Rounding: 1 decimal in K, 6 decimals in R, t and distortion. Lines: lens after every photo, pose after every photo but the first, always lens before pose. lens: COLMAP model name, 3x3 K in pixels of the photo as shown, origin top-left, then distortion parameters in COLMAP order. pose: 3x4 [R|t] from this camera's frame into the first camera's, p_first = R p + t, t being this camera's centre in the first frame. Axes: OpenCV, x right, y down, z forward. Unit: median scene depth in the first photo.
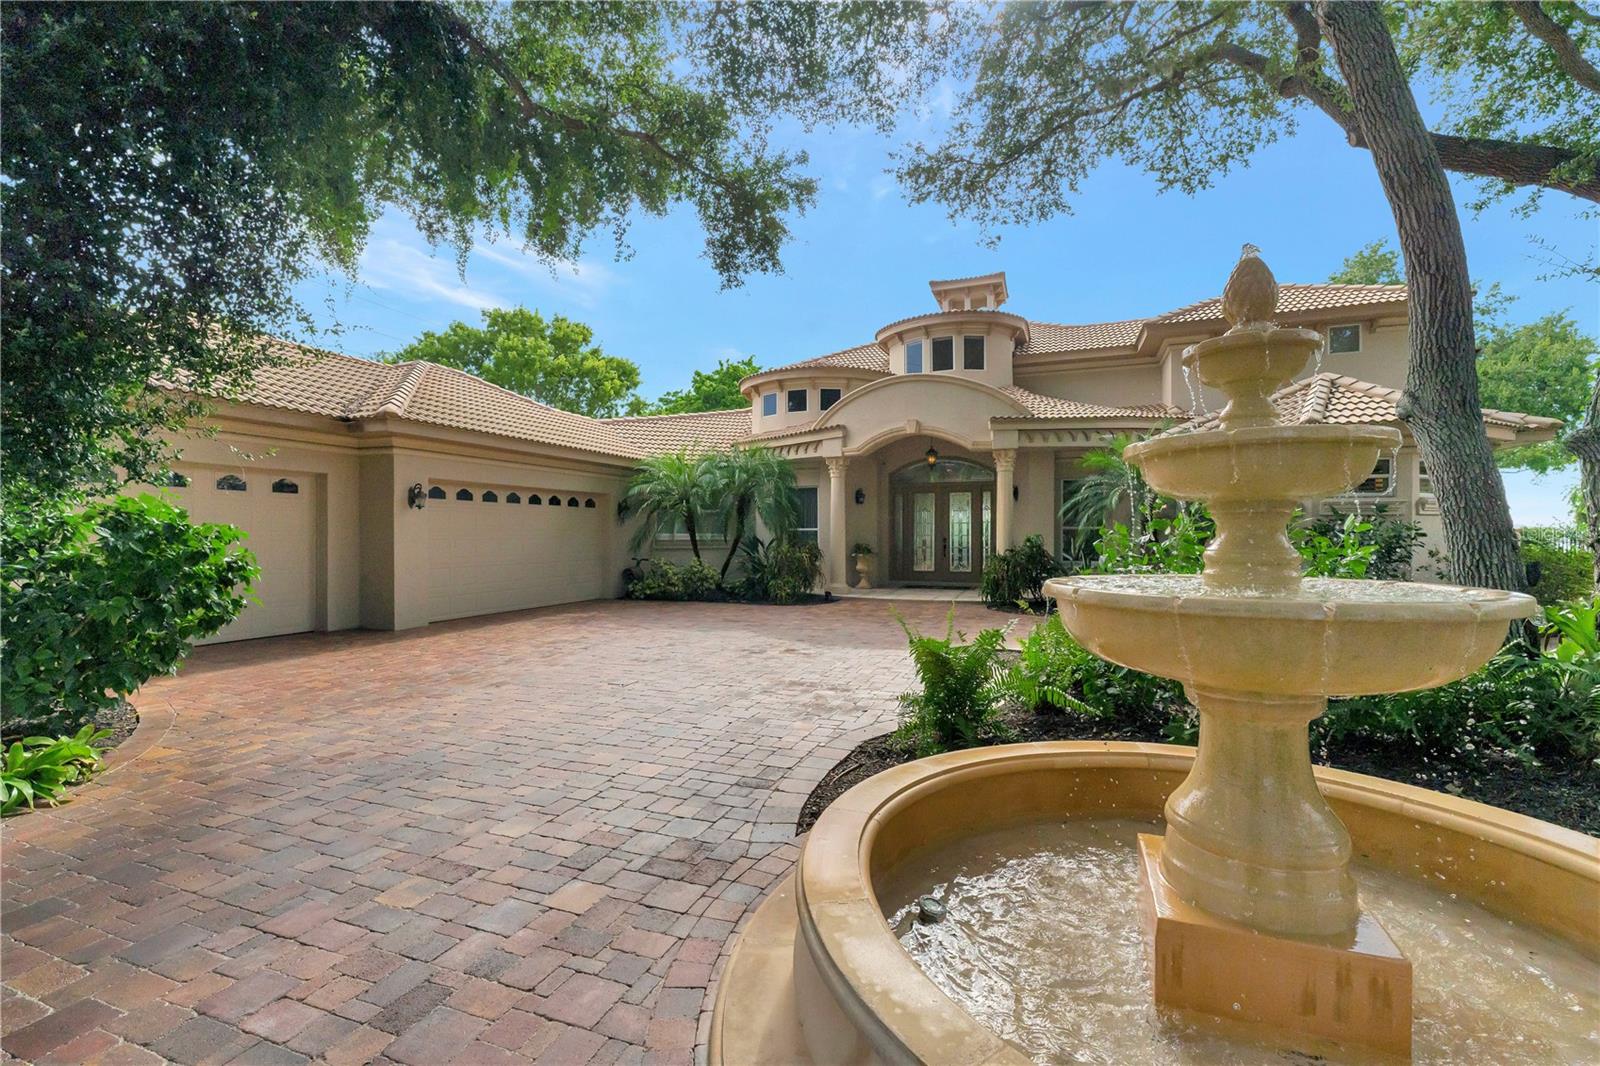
lens RADIAL K [[681.4, 0, 801.4], [0, 681.4, 538.8], [0, 0, 1]] dist [0.000702, 0.000014]
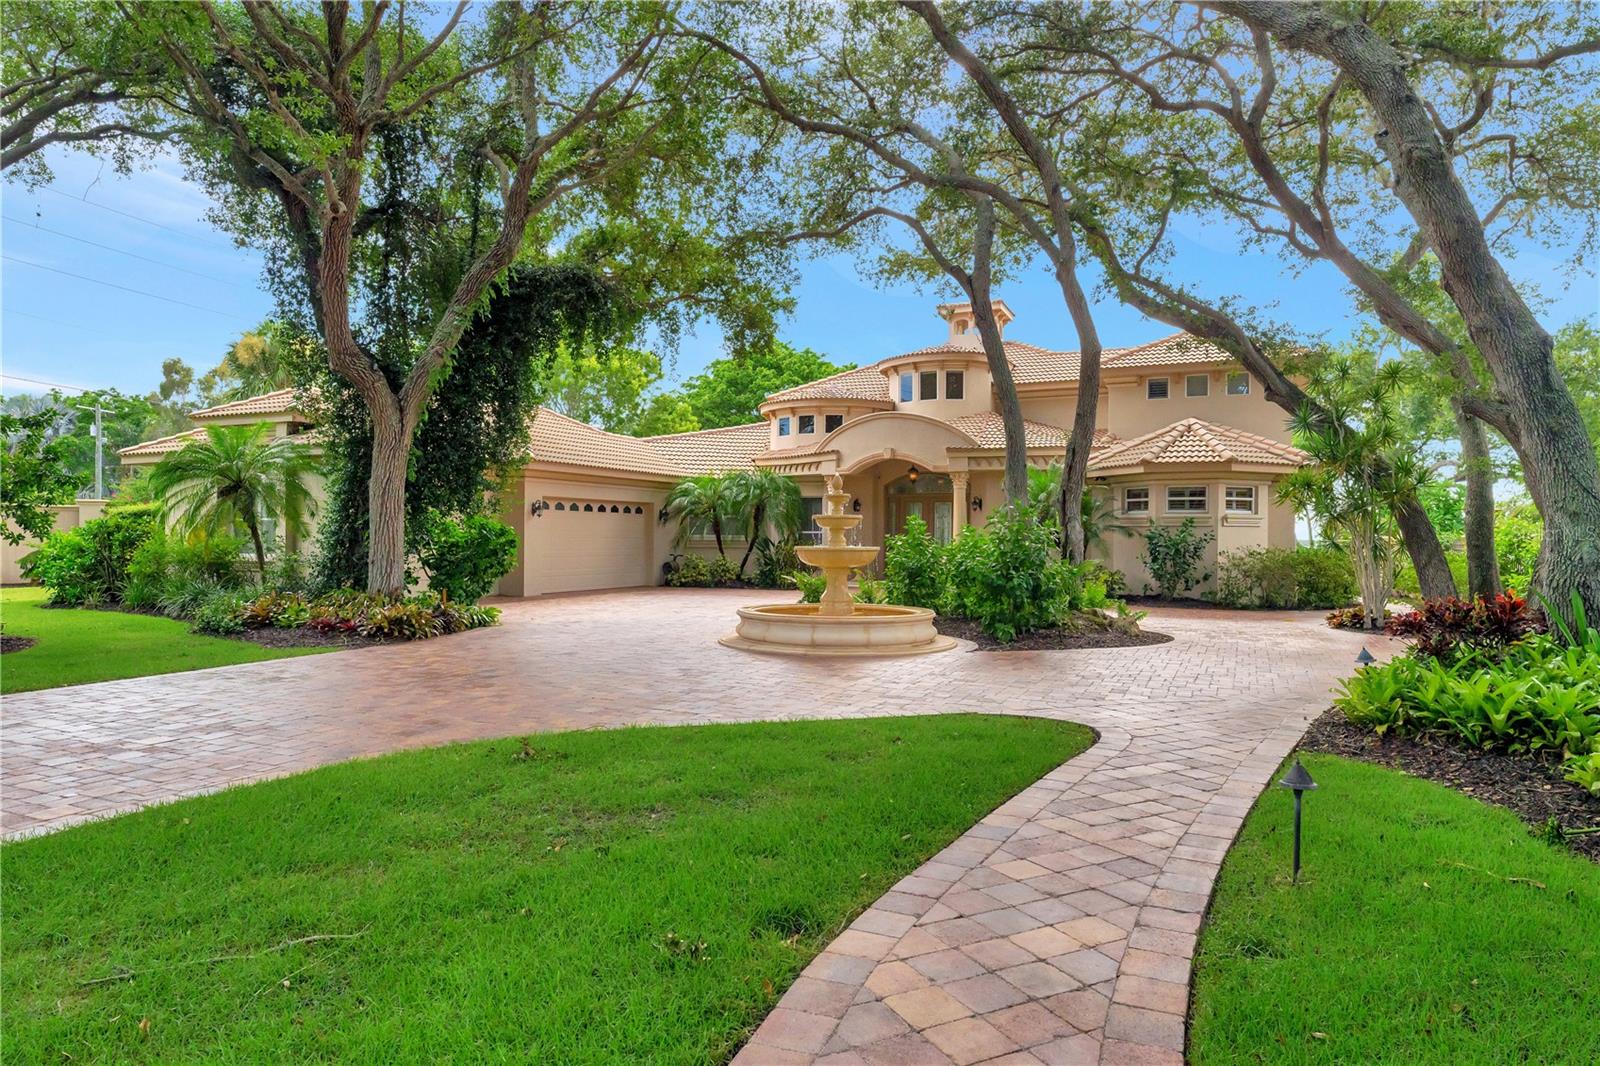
lens RADIAL K [[944.8, 0, 800.0], [0, 944.8, 533.0], [0, 0, 1]] dist [-0.000241, -0.000007]
pose [[0.997451, 0.008441, -0.070852, 0.112292], [-0.009319, 0.999884, -0.012066, 0.008094], [0.070742, 0.012696, 0.997414, -0.715509]]
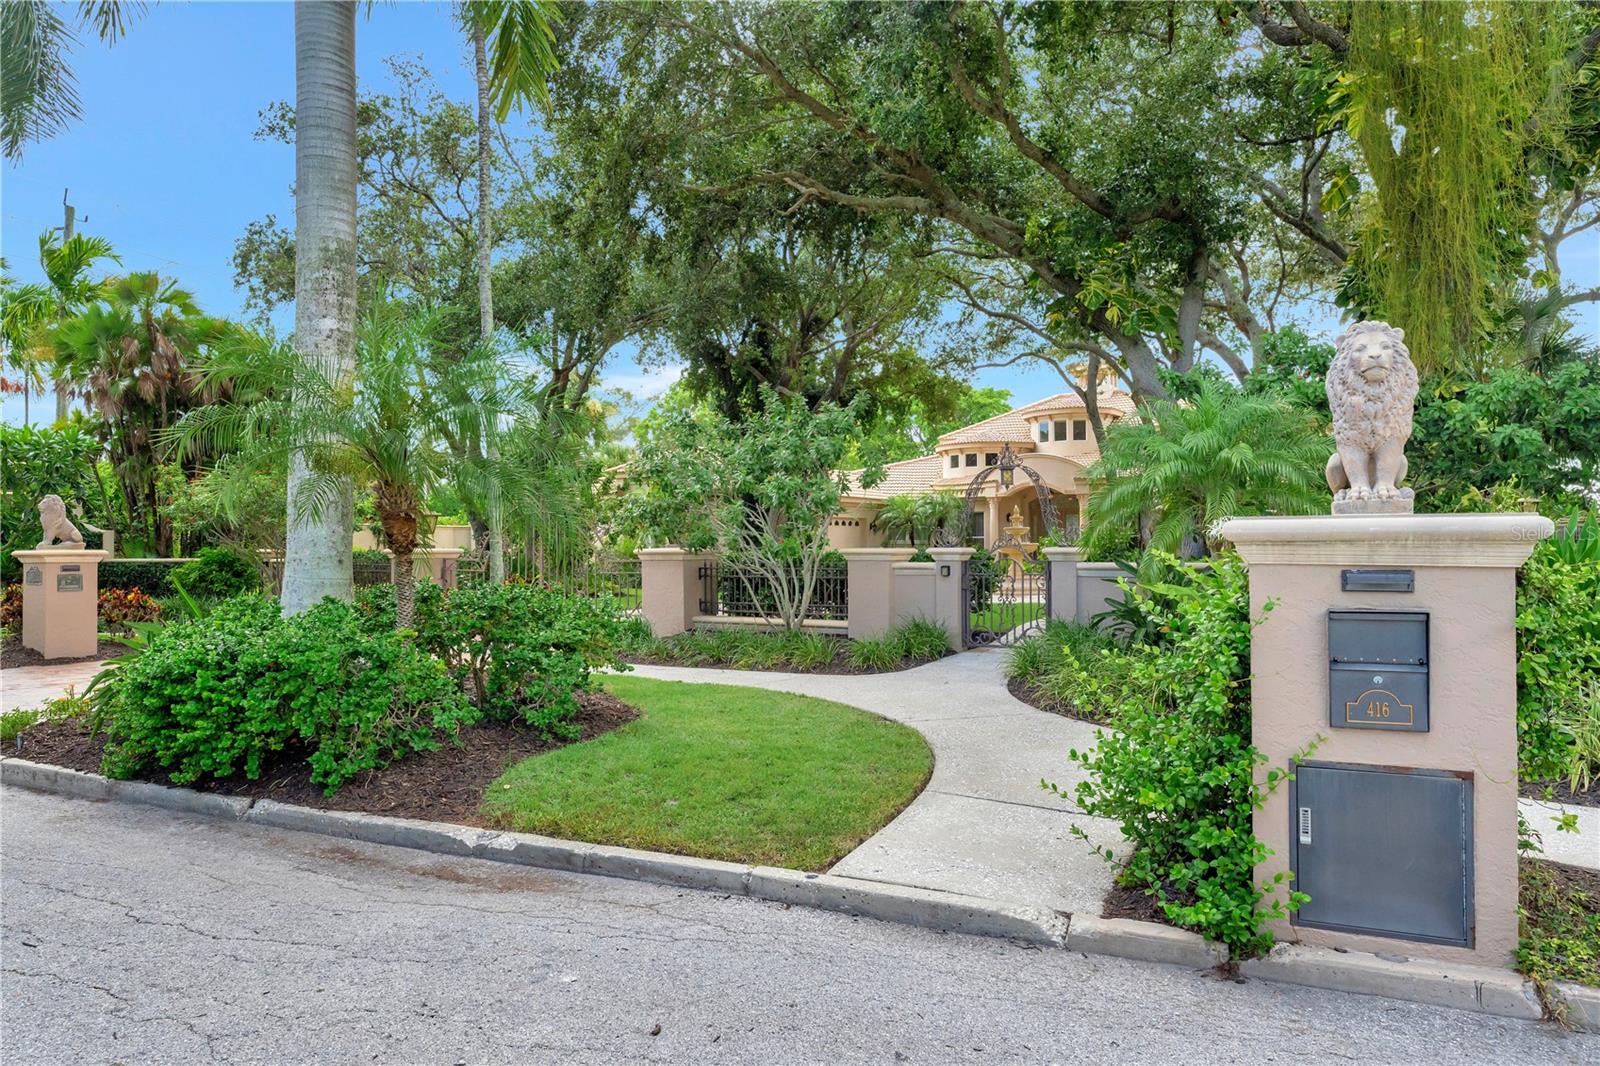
lens RADIAL K [[1045.9, 0, 795.5], [0, 1045.9, 549.0], [0, 0, 1]] dist [0.002177, 0.000023]
pose [[0.983732, -0.003719, -0.179602, 0.032839], [0.002779, 0.999981, -0.005484, 0.030090], [0.179619, 0.004895, 0.983724, -1.759571]]
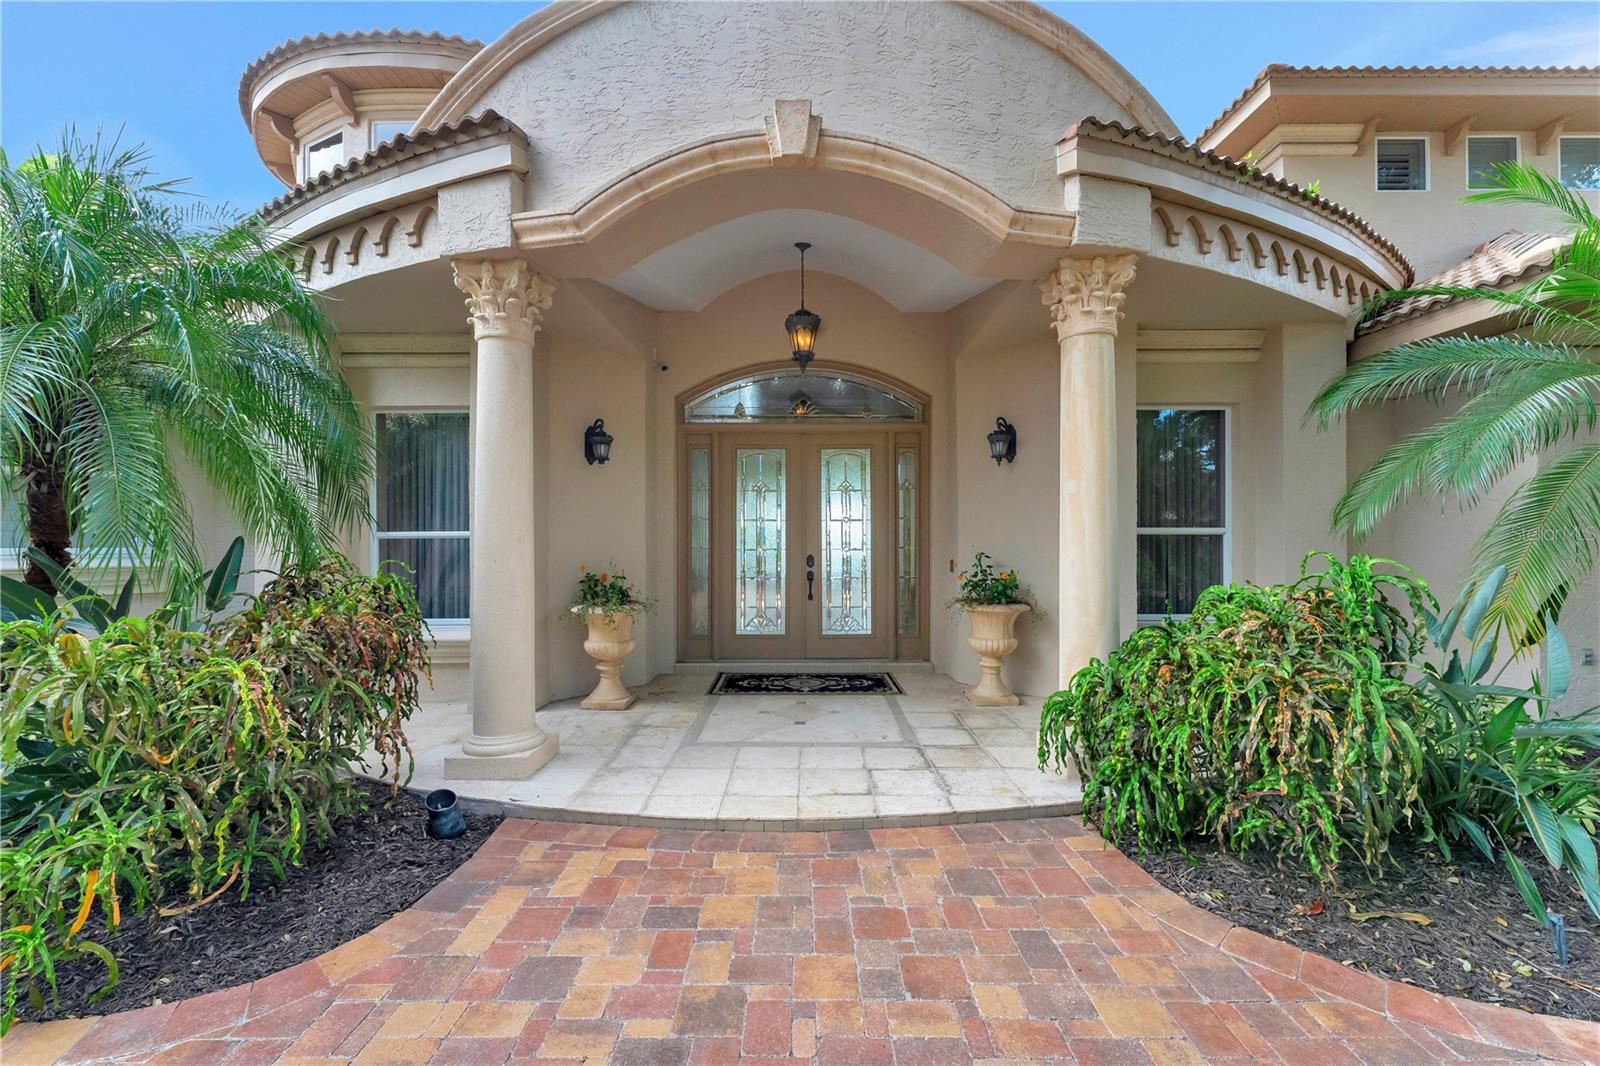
lens RADIAL K [[630.3, 0, 803.1], [0, 630.3, 540.8], [0, 0, 1]] dist [0.001154, 0.000054]
pose [[0.934248, 0.003292, 0.356609, 0.074269], [0.001648, 0.999907, -0.013548, -0.006306], [-0.356620, 0.013245, 0.934156, 0.706153]]
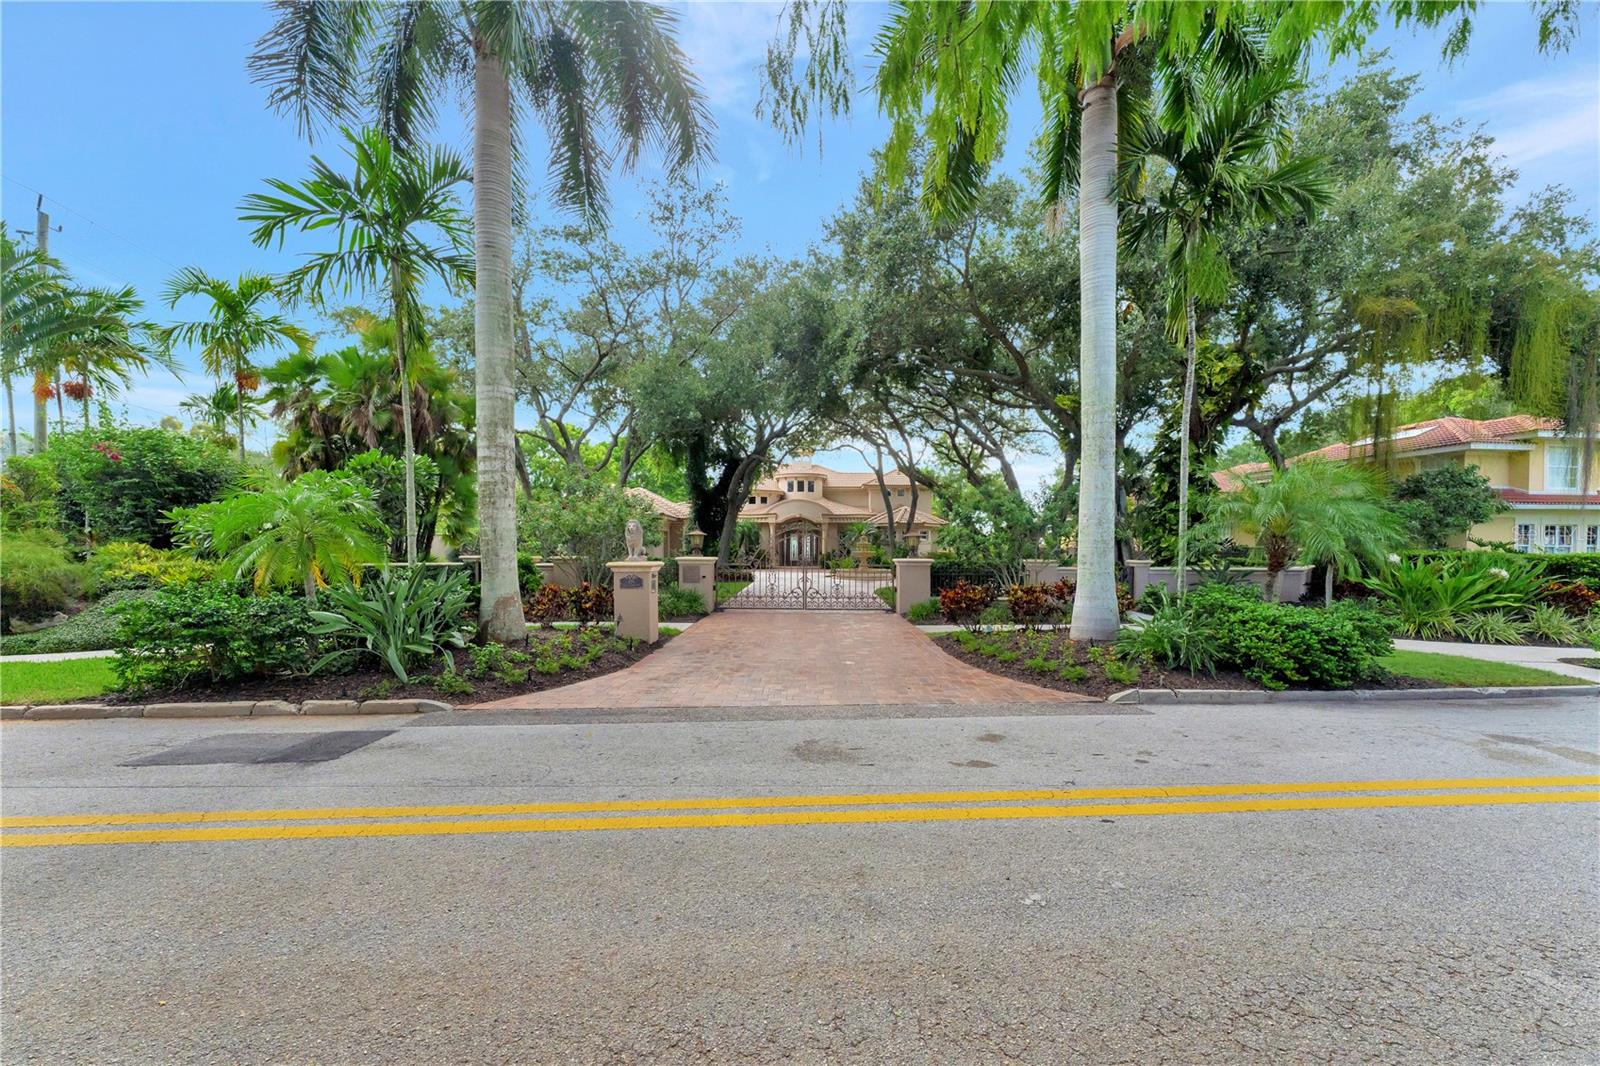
lens RADIAL K [[641.4, 0, 807.1], [0, 641.4, 549.0], [0, 0, 1]] dist [0.000415, -0.000022]
pose [[0.934715, 0.004357, 0.355371, -0.816180], [-0.002660, 0.999983, -0.005261, 0.013518], [-0.355388, 0.003972, 0.934711, -1.733670]]
